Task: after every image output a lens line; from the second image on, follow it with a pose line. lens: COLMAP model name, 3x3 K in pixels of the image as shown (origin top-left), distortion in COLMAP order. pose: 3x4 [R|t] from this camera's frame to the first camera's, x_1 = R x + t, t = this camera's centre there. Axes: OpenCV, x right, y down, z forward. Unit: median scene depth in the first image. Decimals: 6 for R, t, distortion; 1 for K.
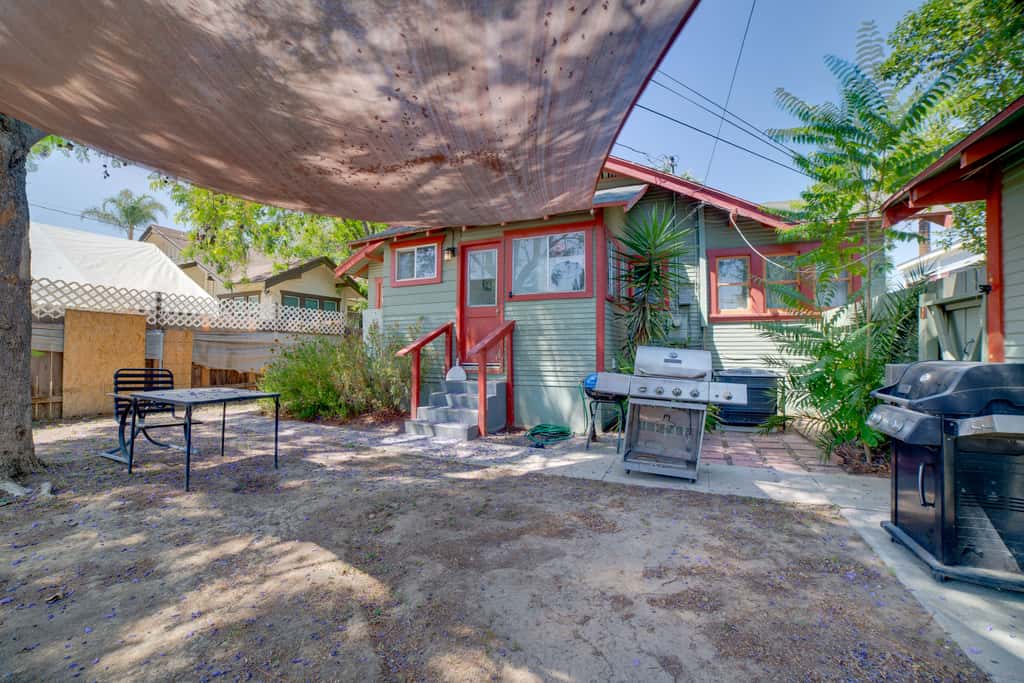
lens RADIAL K [[402.5, 0, 531.6], [0, 402.5, 338.3], [0, 0, 1]] dist [-0.027157, 0.000205]
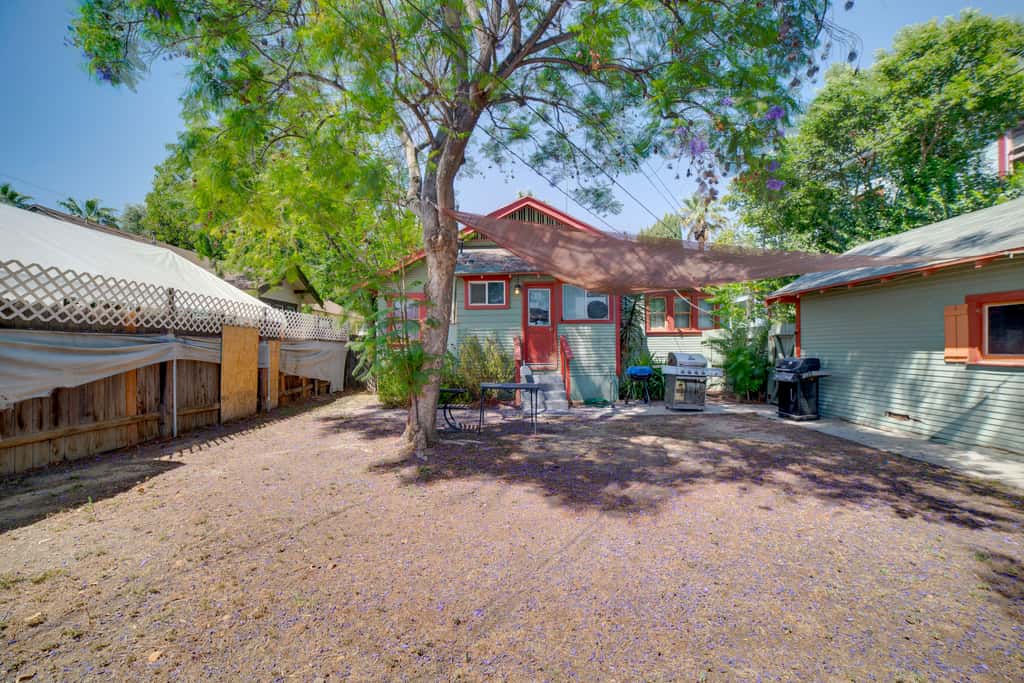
lens RADIAL K [[402.5, 0, 531.6], [0, 402.5, 338.3], [0, 0, 1]] dist [-0.027157, 0.000205]
pose [[0.904918, -0.001395, 0.425584, -0.883336], [-0.001341, 0.999980, 0.006130, -0.045296], [-0.425584, -0.006118, 0.904898, -0.407218]]
